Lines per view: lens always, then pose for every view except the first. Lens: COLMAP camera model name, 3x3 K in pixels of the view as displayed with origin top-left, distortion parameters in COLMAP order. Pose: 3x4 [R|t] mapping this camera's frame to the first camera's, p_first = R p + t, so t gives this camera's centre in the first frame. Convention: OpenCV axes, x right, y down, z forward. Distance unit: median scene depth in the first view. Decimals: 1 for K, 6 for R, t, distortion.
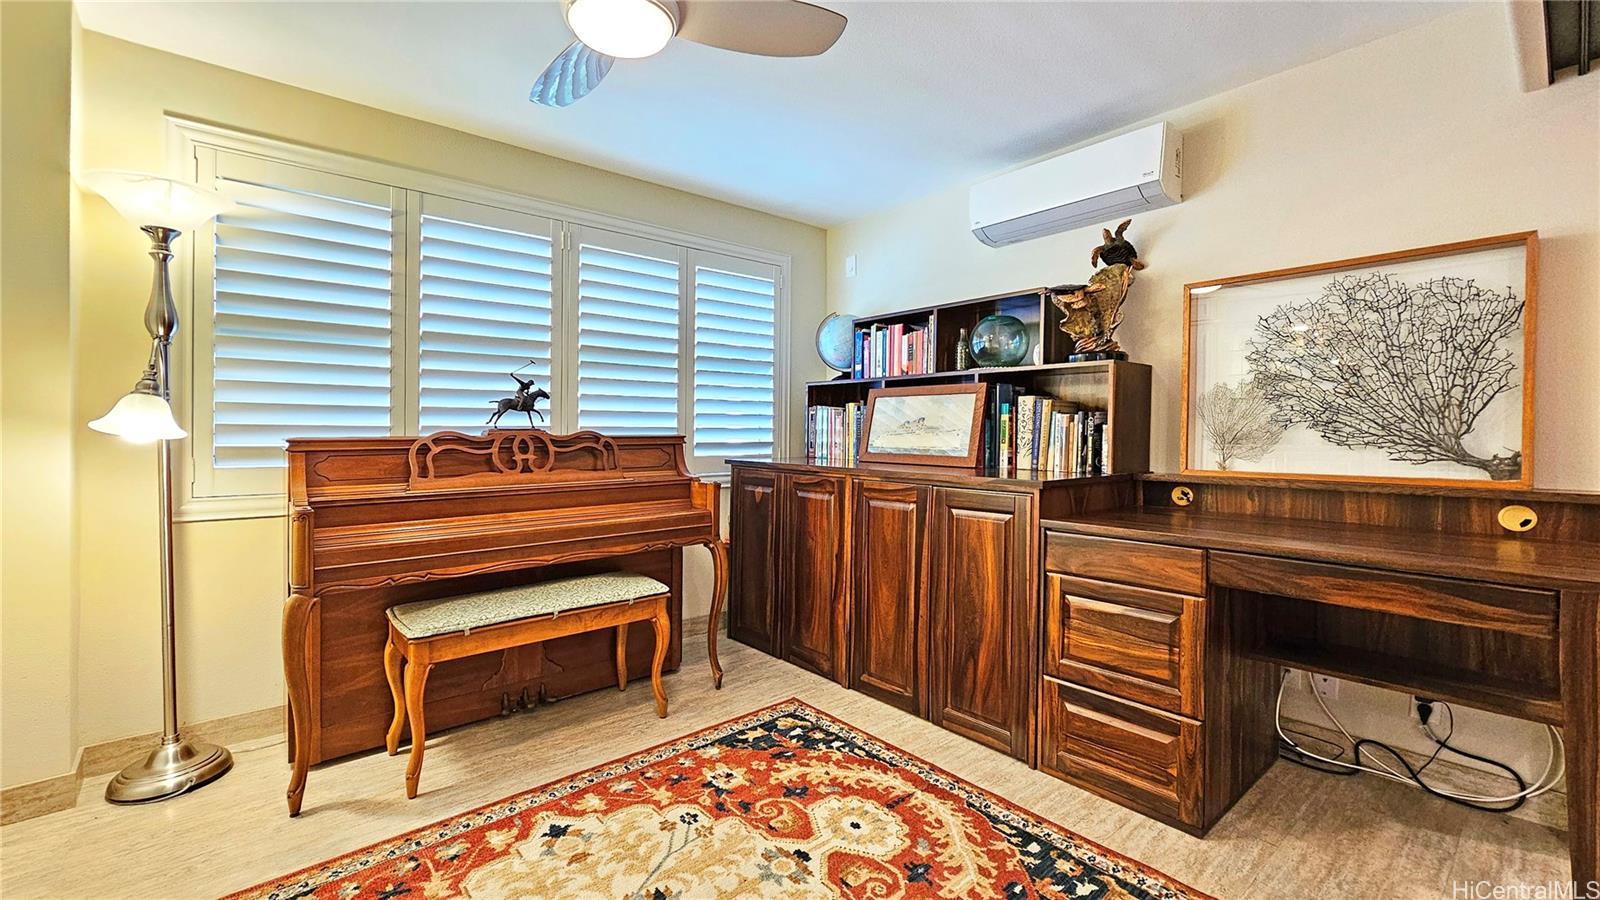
lens RADIAL K [[658.7, 0, 797.2], [0, 658.7, 442.8], [0, 0, 1]] dist [0.002741, 0.000241]
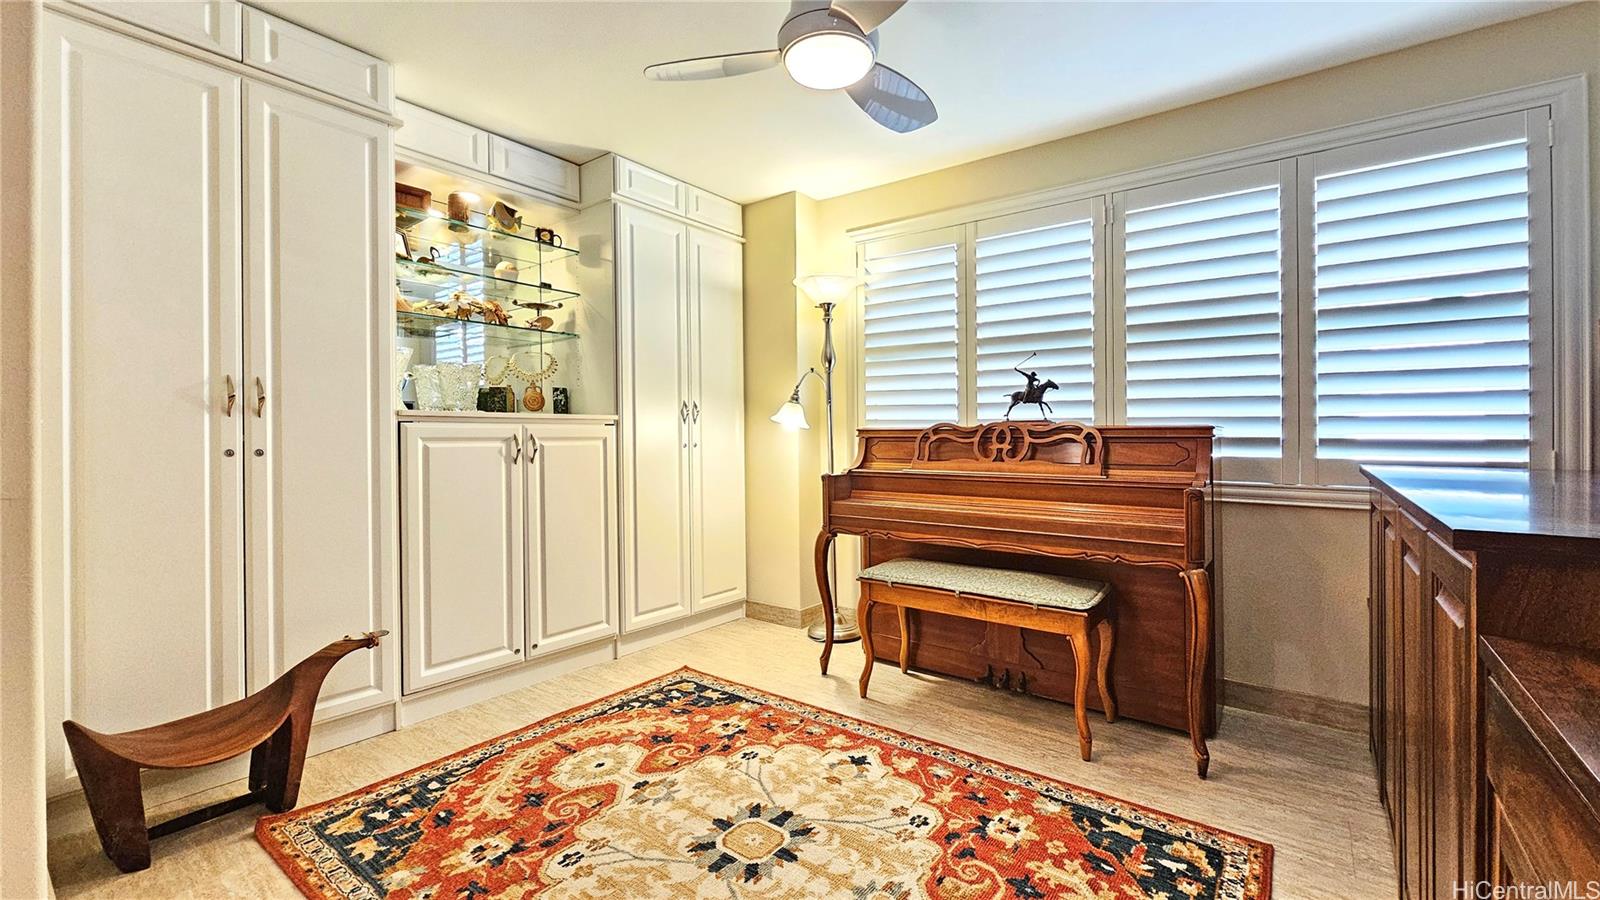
lens RADIAL K [[658.7, 0, 788.2], [0, 658.7, 442.0], [0, 0, 1]] dist [0.002741, 0.000241]
pose [[0.212116, 0.015378, -0.977124, 0.564510], [-0.019155, 0.999750, 0.011576, 0.008753], [0.977057, 0.016262, 0.212357, 0.468890]]
